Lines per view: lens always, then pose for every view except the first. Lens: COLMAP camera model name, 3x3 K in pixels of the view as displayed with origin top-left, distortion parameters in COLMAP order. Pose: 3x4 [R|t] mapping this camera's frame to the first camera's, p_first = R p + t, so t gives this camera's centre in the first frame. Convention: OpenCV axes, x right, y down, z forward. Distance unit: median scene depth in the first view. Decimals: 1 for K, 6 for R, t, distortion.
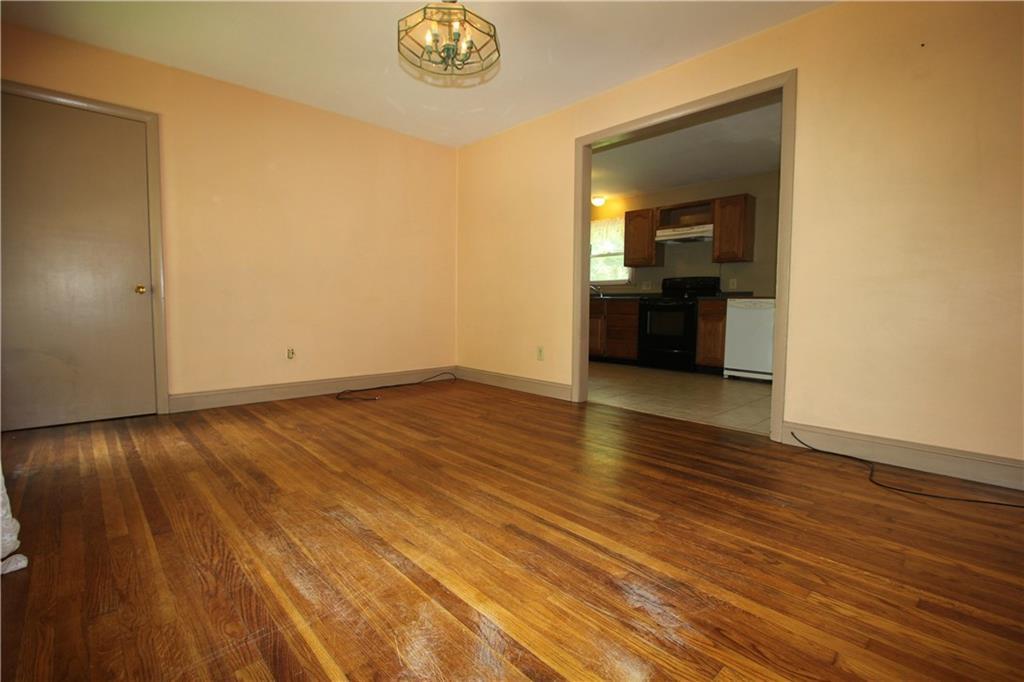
lens RADIAL K [[468.4, 0, 512.0], [0, 468.4, 341.0], [0, 0, 1]] dist [-0.013603, -0.000493]
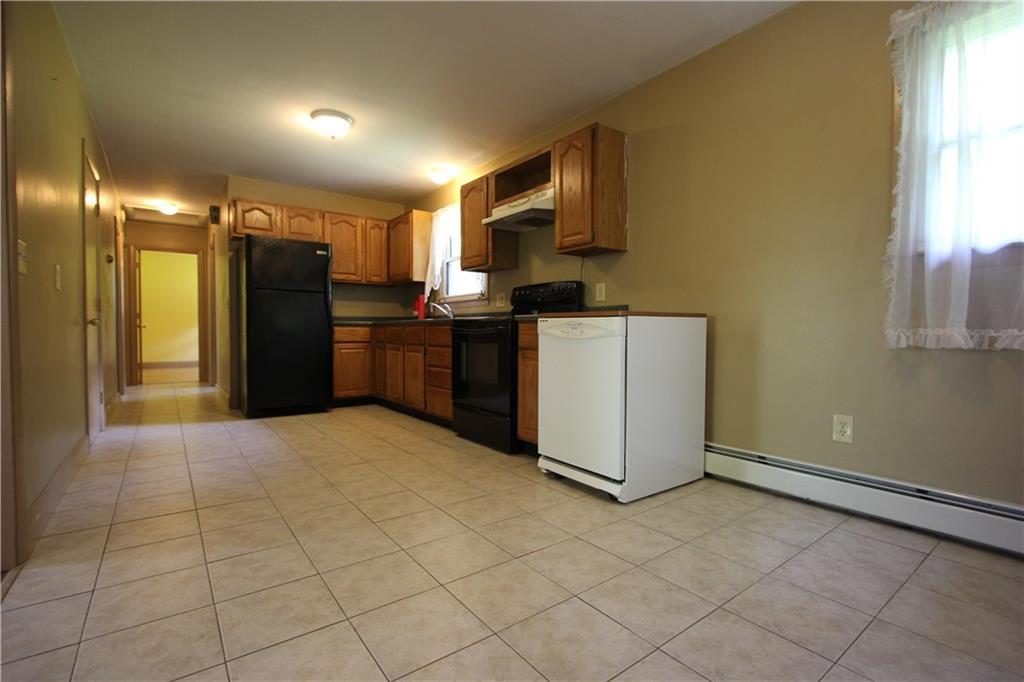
lens RADIAL K [[468.4, 0, 512.0], [0, 468.4, 341.0], [0, 0, 1]] dist [-0.013603, -0.000493]
pose [[0.993348, -0.007461, -0.114912, 0.492558], [0.001438, 0.998625, -0.052411, -0.039406], [0.115145, 0.051897, 0.991992, 0.494195]]
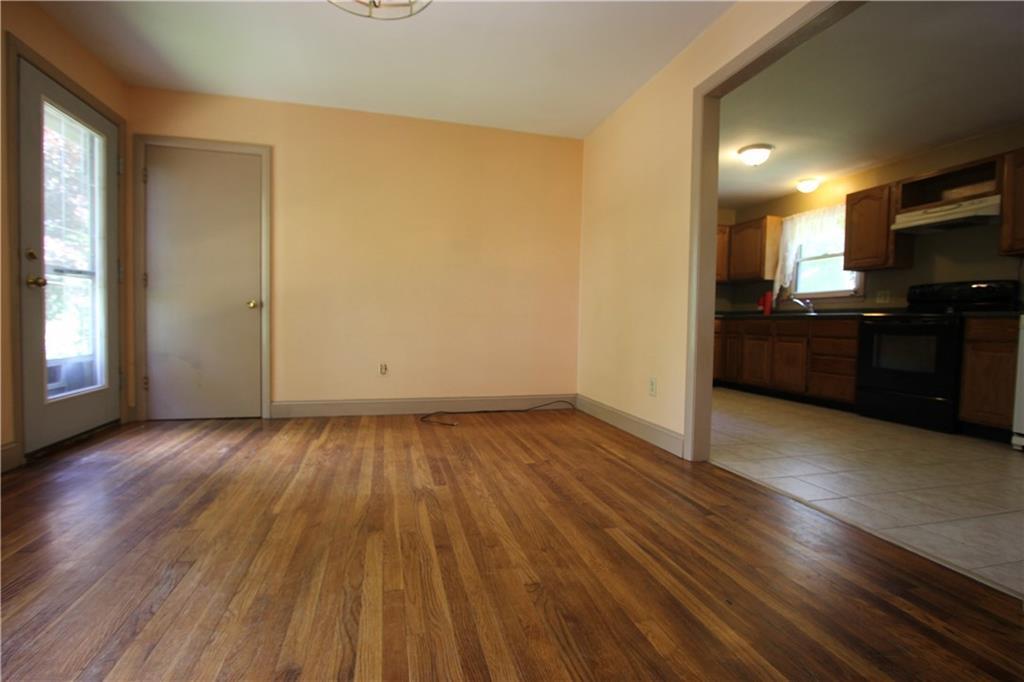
lens RADIAL K [[468.4, 0, 512.0], [0, 468.4, 341.0], [0, 0, 1]] dist [-0.013603, -0.000493]
pose [[0.880058, 0.026348, -0.474135, 0.174448], [-0.046177, 0.998476, -0.030226, -0.011036], [0.472616, 0.048495, 0.879933, 0.192757]]
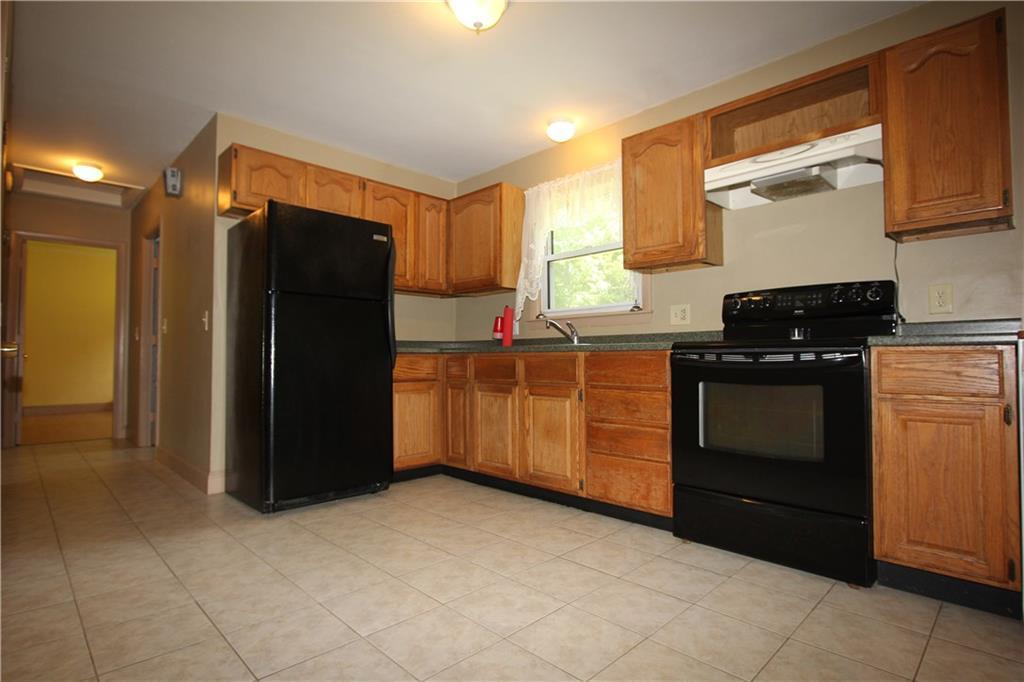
lens RADIAL K [[518.3, 0, 512.6], [0, 518.3, 346.0], [0, 0, 1]] dist [-0.019898, 0.000444]
pose [[0.999643, -0.015185, 0.021981, 0.170528], [0.017236, 0.995196, -0.096373, -0.065078], [-0.020412, 0.096717, 0.995103, 0.725175]]
